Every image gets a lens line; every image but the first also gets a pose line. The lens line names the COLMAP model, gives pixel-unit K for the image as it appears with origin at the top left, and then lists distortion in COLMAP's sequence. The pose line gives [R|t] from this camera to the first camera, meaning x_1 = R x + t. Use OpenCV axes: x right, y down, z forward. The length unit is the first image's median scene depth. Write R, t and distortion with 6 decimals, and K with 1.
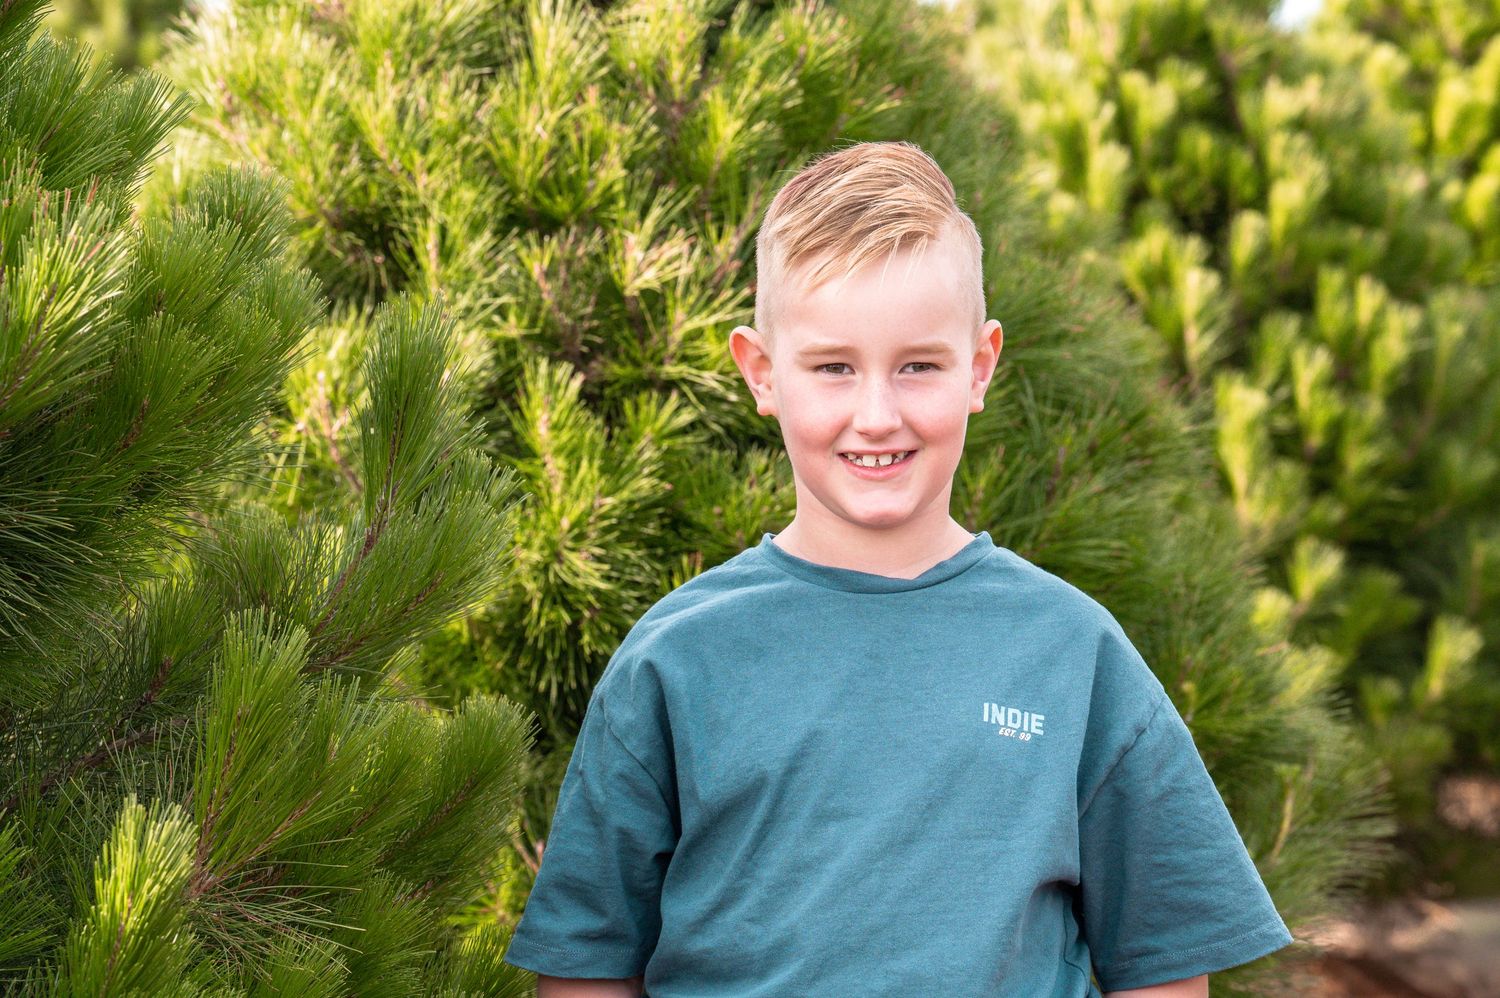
lens RADIAL K [[5400.2, 0, 742.6], [0, 5400.2, 498.9], [0, 0, 1]] dist [0.937057, 0.000000]
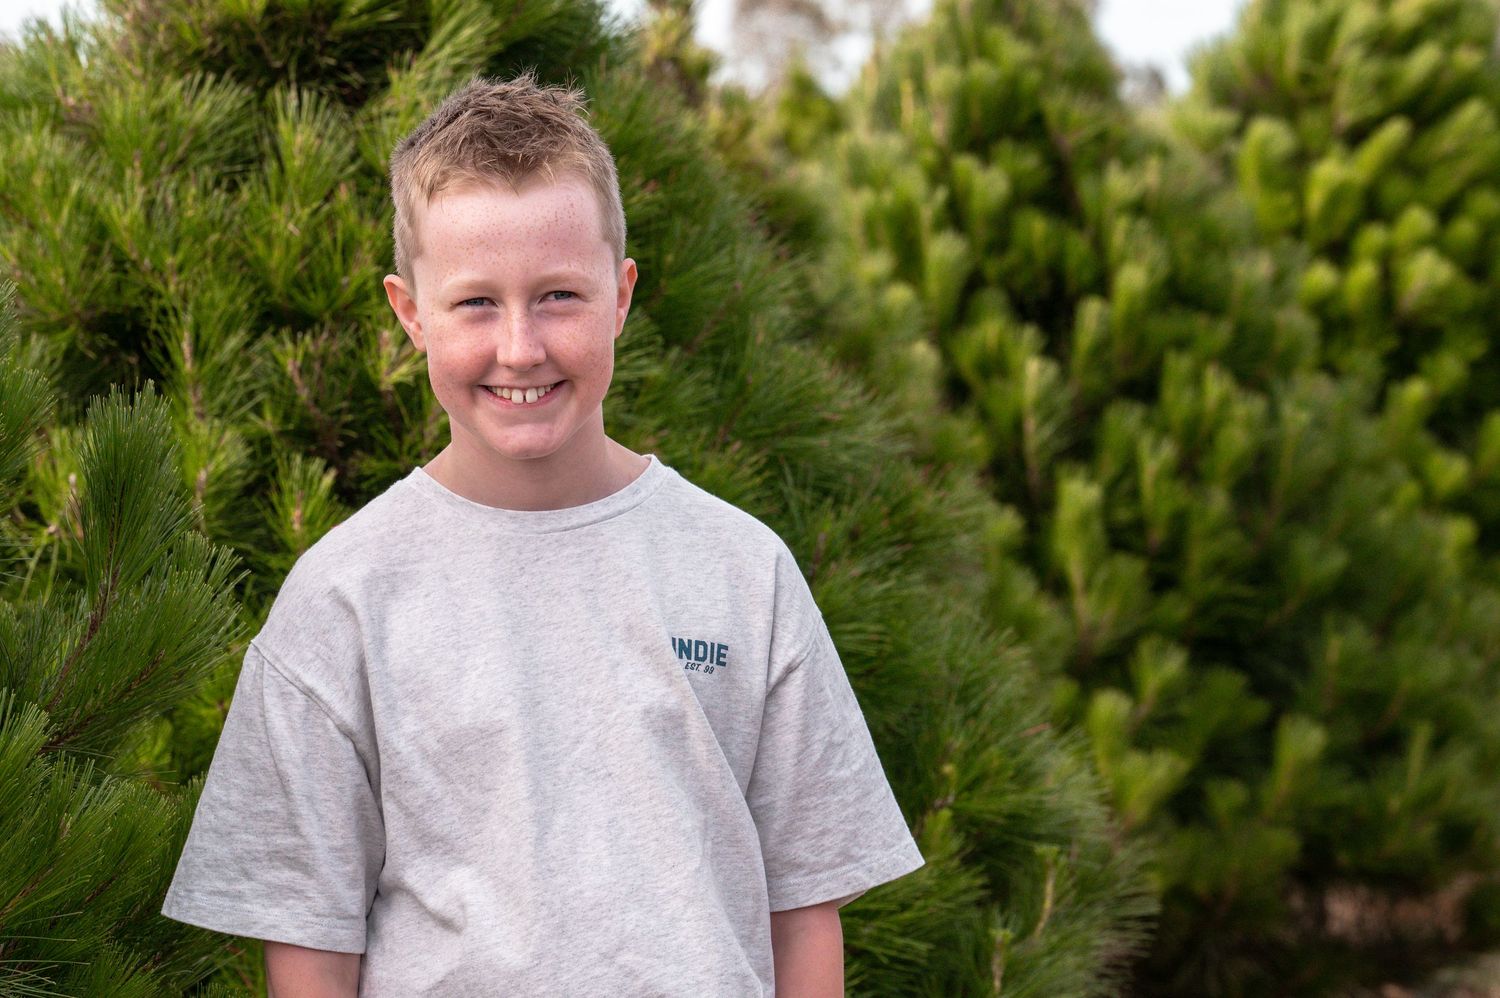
lens RADIAL K [[6300.5, 0, 750.0], [0, 6300.5, 498.5], [0, 0, 1]] dist [1.193124, 0.000000]
pose [[0.999749, -0.019756, 0.010527, 0.033323], [0.019990, 0.999544, -0.022637, 0.010166], [-0.010075, 0.022841, 0.999688, -0.170846]]
